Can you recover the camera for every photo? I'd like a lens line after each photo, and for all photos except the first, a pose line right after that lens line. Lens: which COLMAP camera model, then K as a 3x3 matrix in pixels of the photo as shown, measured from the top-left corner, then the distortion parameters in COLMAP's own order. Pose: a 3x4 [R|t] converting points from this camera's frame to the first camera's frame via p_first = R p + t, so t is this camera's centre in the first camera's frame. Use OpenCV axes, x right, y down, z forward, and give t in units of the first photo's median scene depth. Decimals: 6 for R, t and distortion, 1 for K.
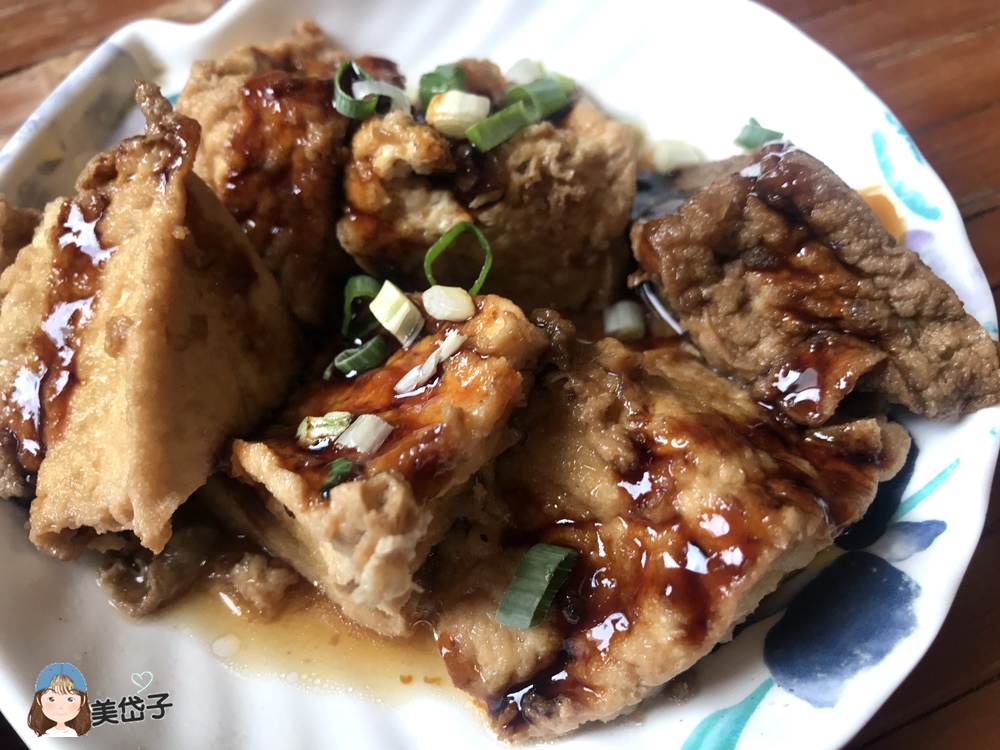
lens RADIAL K [[831.4, 0, 504.7], [0, 831.4, 378.6], [0, 0, 1]] dist [0.001650, 0.009824]
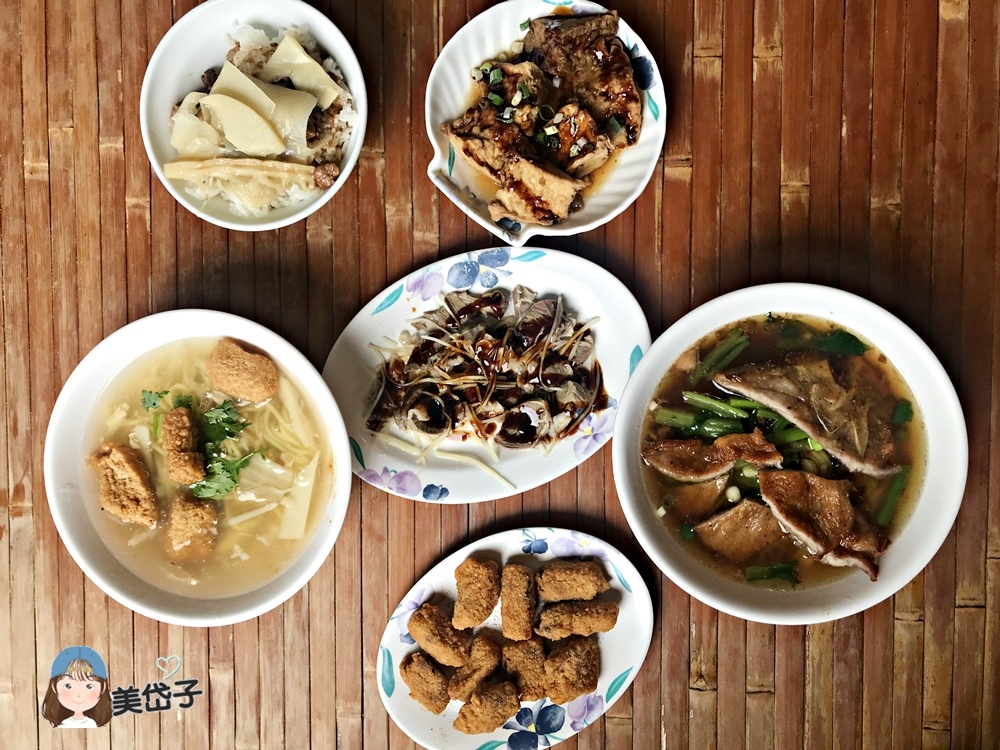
lens RADIAL K [[831.4, 0, 494.3], [0, 831.4, 371.6], [0, 0, 1]] dist [0.001650, 0.009824]
pose [[0.380603, -0.920147, -0.092040, -1.188165], [0.868360, 0.321402, 0.377693, -1.874371], [-0.317951, -0.223675, 0.921345, -3.895990]]
